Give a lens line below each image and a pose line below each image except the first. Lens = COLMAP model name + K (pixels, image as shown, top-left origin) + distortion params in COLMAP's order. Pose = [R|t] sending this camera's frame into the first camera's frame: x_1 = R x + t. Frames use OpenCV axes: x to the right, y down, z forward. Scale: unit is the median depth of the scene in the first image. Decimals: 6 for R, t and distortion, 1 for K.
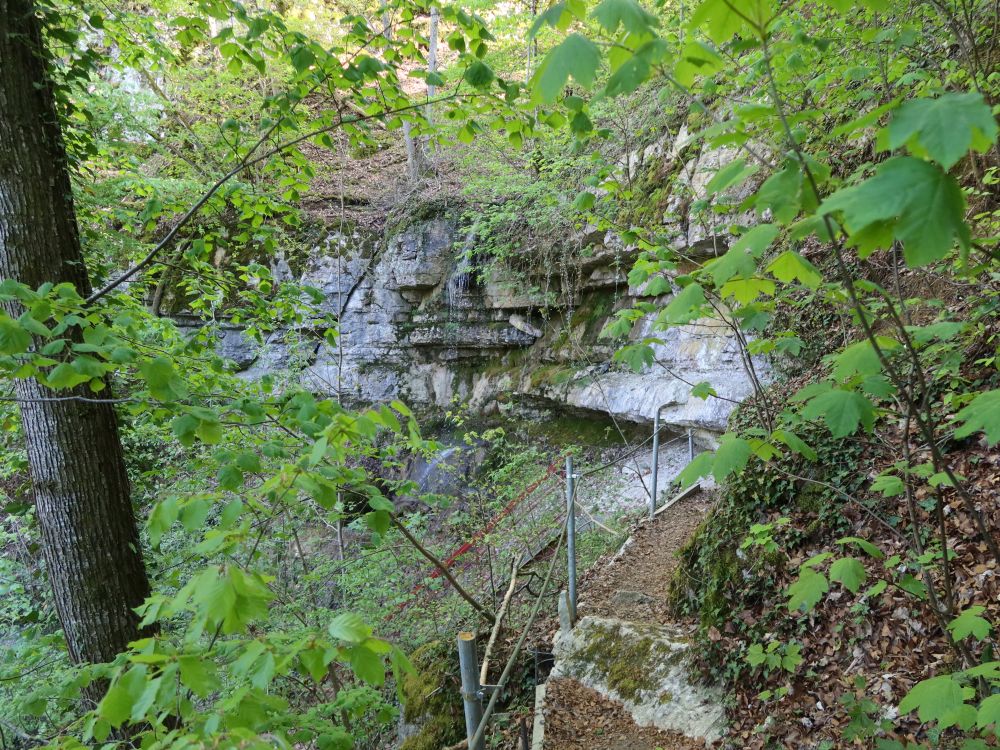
lens RADIAL K [[788.5, 0, 499.9], [0, 788.5, 374.9], [0, 0, 1]] dist [-0.011246, -0.002145]
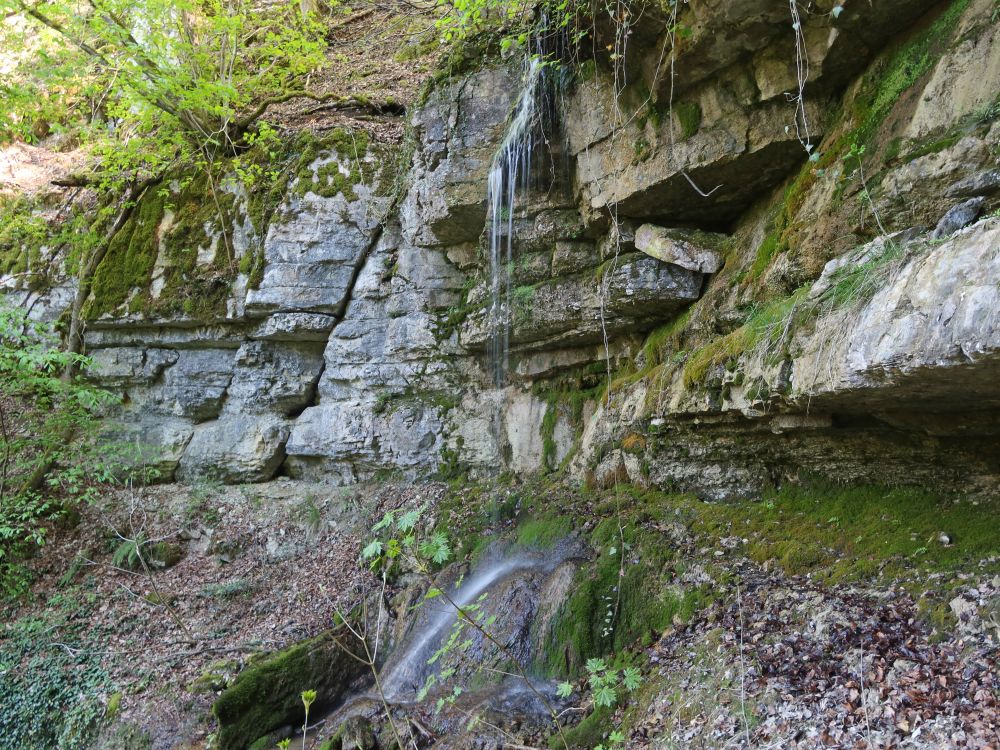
lens RADIAL K [[788.5, 0, 499.8], [0, 788.5, 375.6], [0, 0, 1]] dist [-0.011246, -0.002145]
pose [[0.959922, -0.042214, -0.277072, 0.047745], [0.002710, 0.989943, -0.141438, 0.048615], [0.280256, 0.135019, 0.950382, 0.533102]]
